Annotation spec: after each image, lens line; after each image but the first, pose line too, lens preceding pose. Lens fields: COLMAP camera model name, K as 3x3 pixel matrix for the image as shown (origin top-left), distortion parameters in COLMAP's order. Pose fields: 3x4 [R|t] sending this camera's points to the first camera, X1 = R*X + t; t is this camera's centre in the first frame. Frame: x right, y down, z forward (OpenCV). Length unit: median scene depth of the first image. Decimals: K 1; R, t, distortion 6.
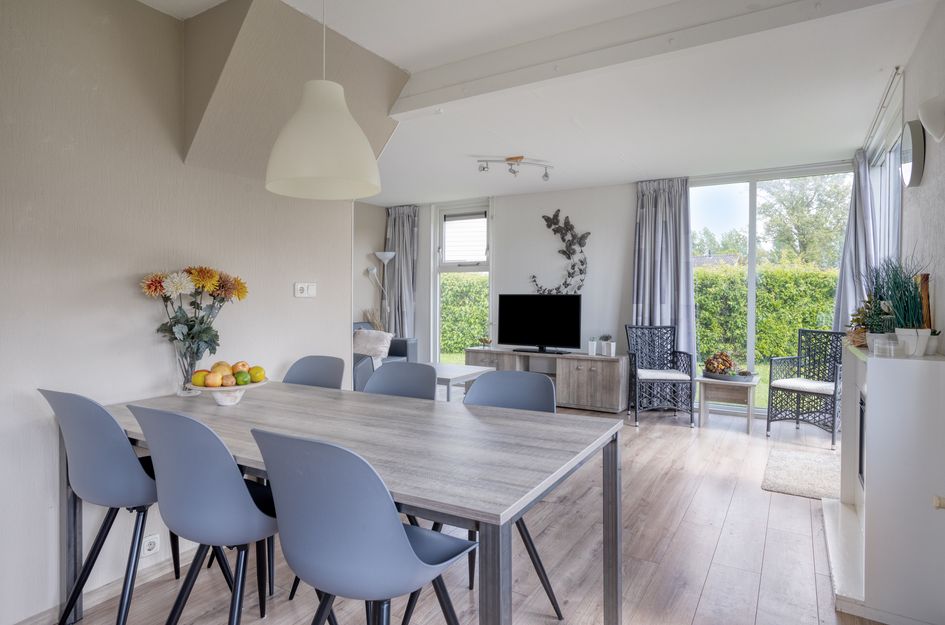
lens RADIAL K [[564.4, 0, 469.6], [0, 564.4, 311.3], [0, 0, 1]] dist [-0.005147, -0.001118]
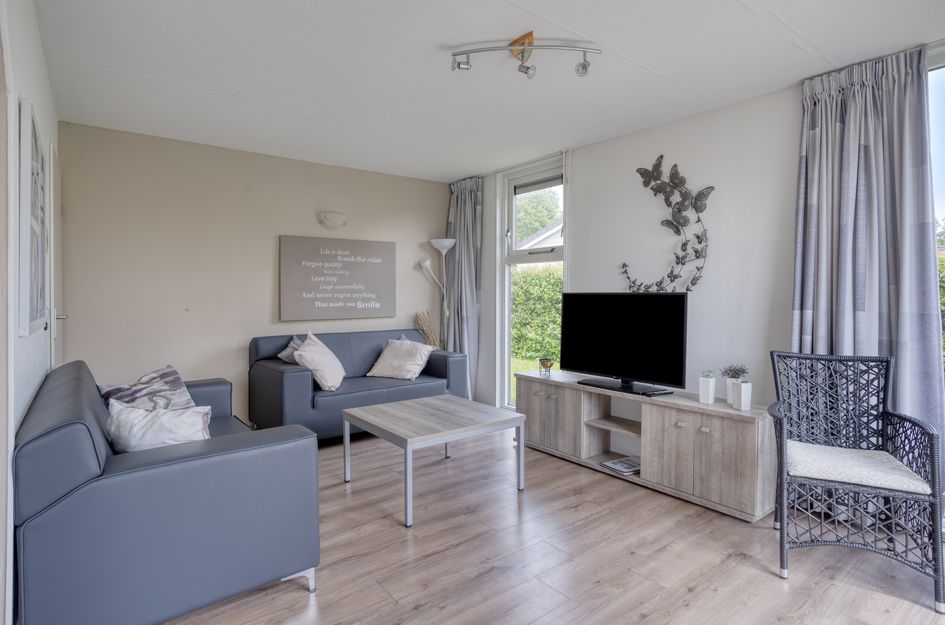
lens RADIAL K [[507.2, 0, 482.3], [0, 507.2, 300.2], [0, 0, 1]] dist [-0.003009, 0.010963]
pose [[0.939584, 0.001369, -0.342317, 0.167810], [-0.007018, 0.999859, -0.015263, -0.012530], [0.342248, 0.016743, 0.939461, 0.425150]]
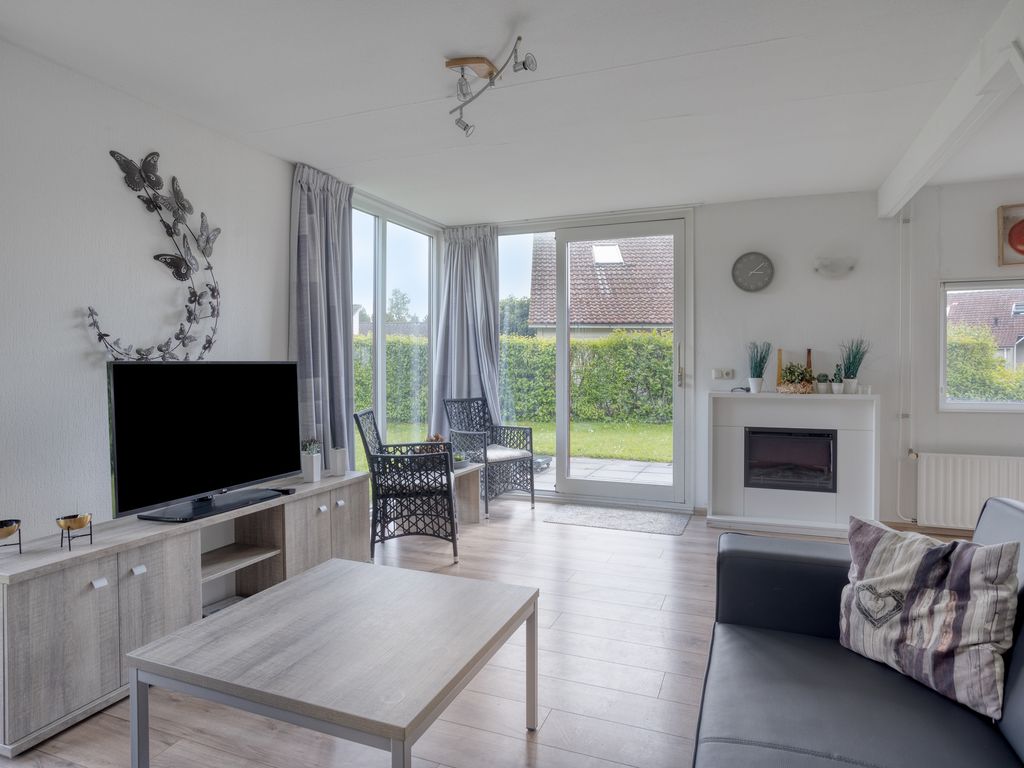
lens RADIAL K [[583.0, 0, 510.3], [0, 583.0, 375.0], [0, 0, 1]] dist [-0.001496, 0.000090]
pose [[-0.143694, -0.026620, 0.989264, -0.302425], [0.028591, 0.999109, 0.031038, -0.026914], [-0.989209, 0.032744, -0.142805, 0.831399]]
